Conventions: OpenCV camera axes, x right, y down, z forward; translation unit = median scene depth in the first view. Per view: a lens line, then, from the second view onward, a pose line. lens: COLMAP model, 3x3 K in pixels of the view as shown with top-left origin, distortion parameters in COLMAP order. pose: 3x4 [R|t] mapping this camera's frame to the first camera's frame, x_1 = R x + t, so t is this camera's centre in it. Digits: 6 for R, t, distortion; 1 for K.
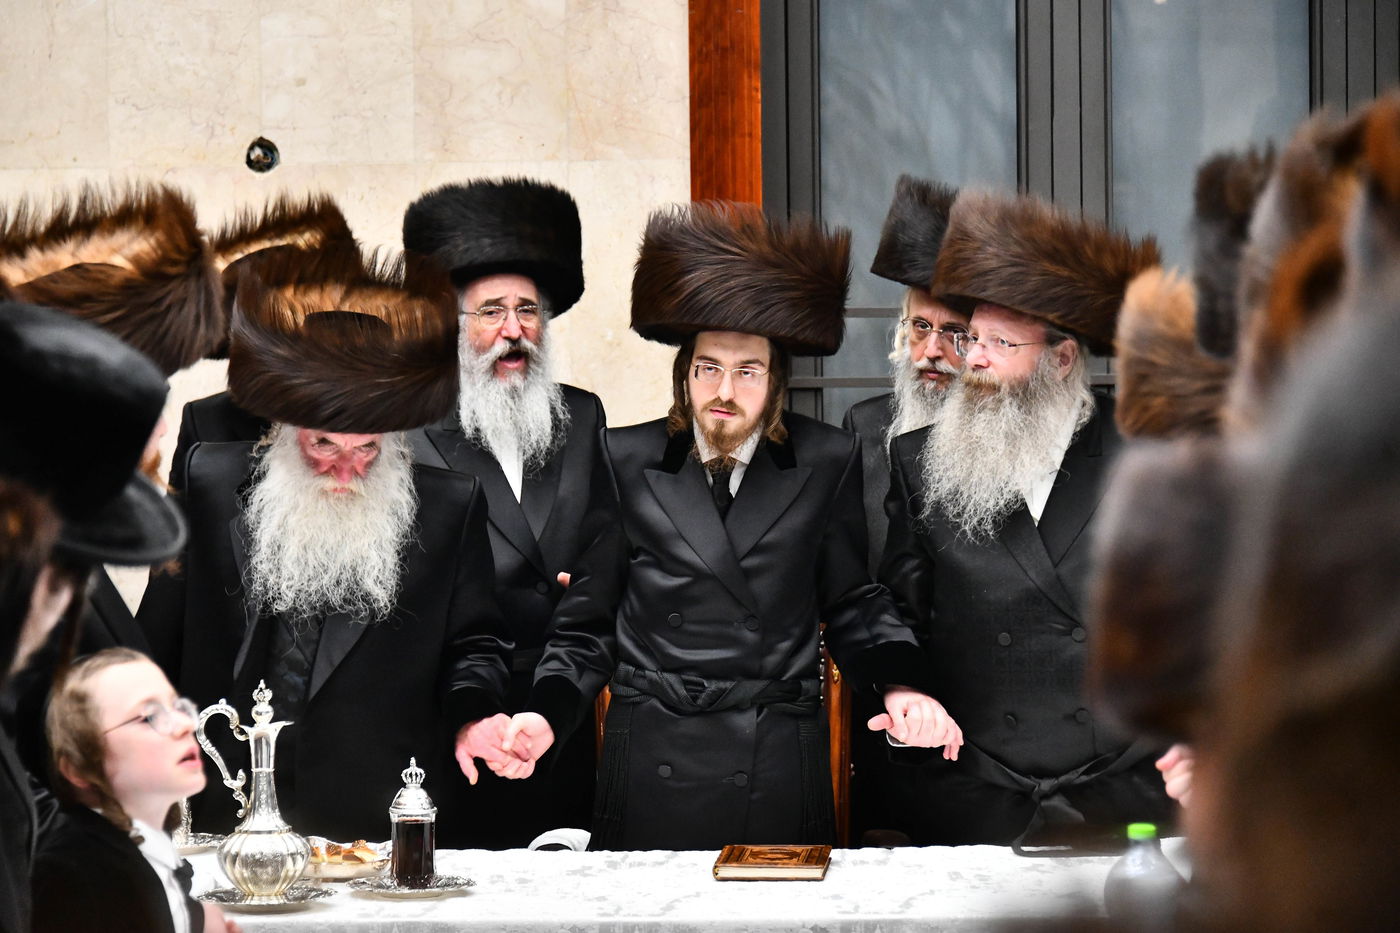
lens RADIAL K [[6350.3, 0, 689.5], [0, 6350.3, 467.7], [0, 0, 1]] dist [-1.552523, 0.000000]
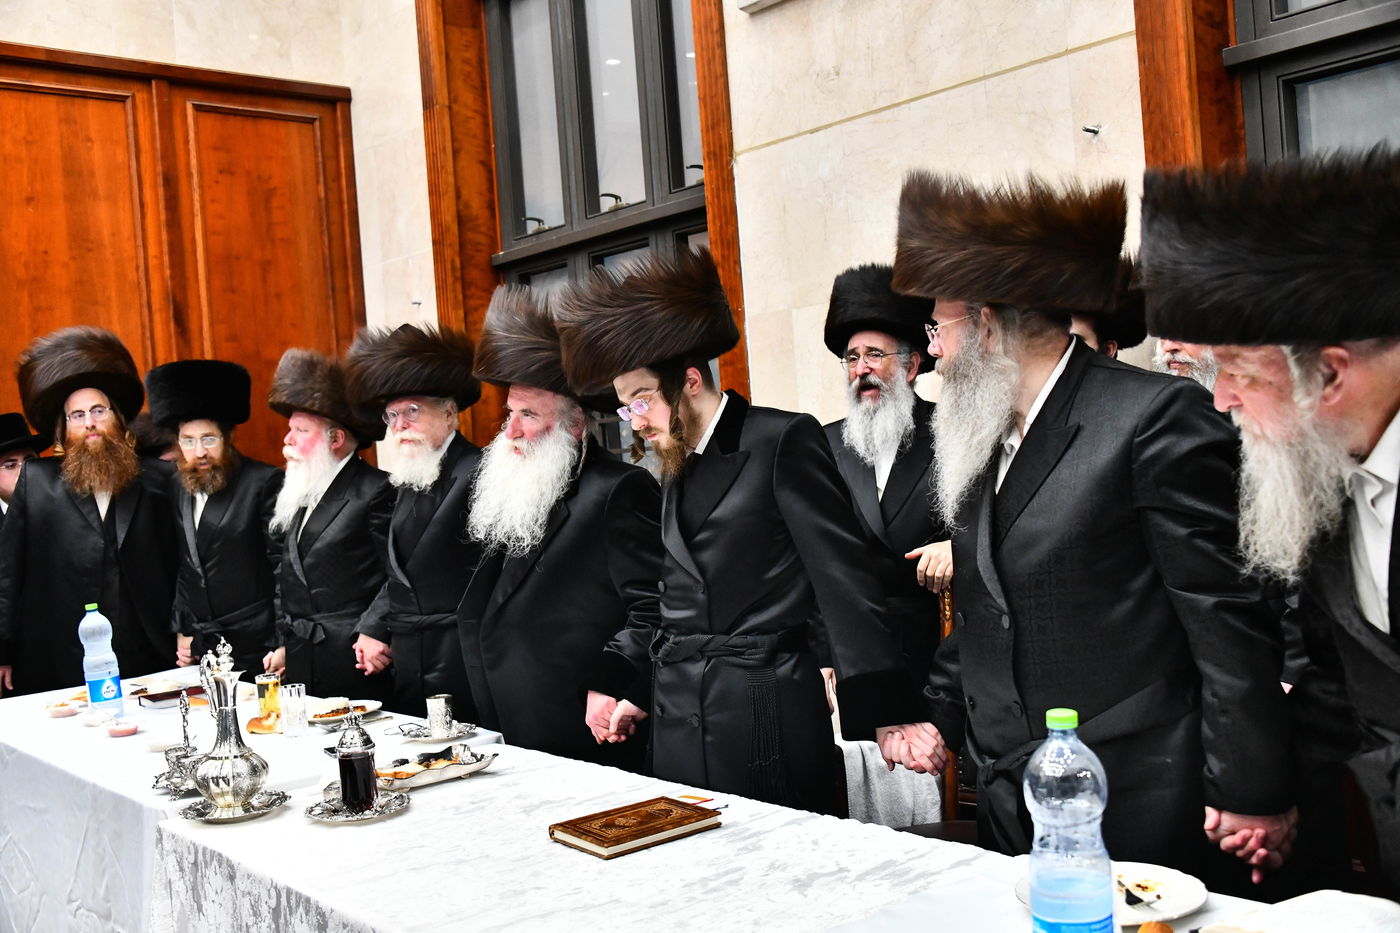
lens RADIAL K [[1438.3, 0, 696.2], [0, 1438.3, 466.7], [0, 0, 1]] dist [-0.014497, 0.000000]
pose [[0.641694, -0.040617, -0.765885, 0.193849], [0.027811, 0.999172, -0.029687, 0.008620], [0.766457, -0.002251, 0.642292, 0.763552]]
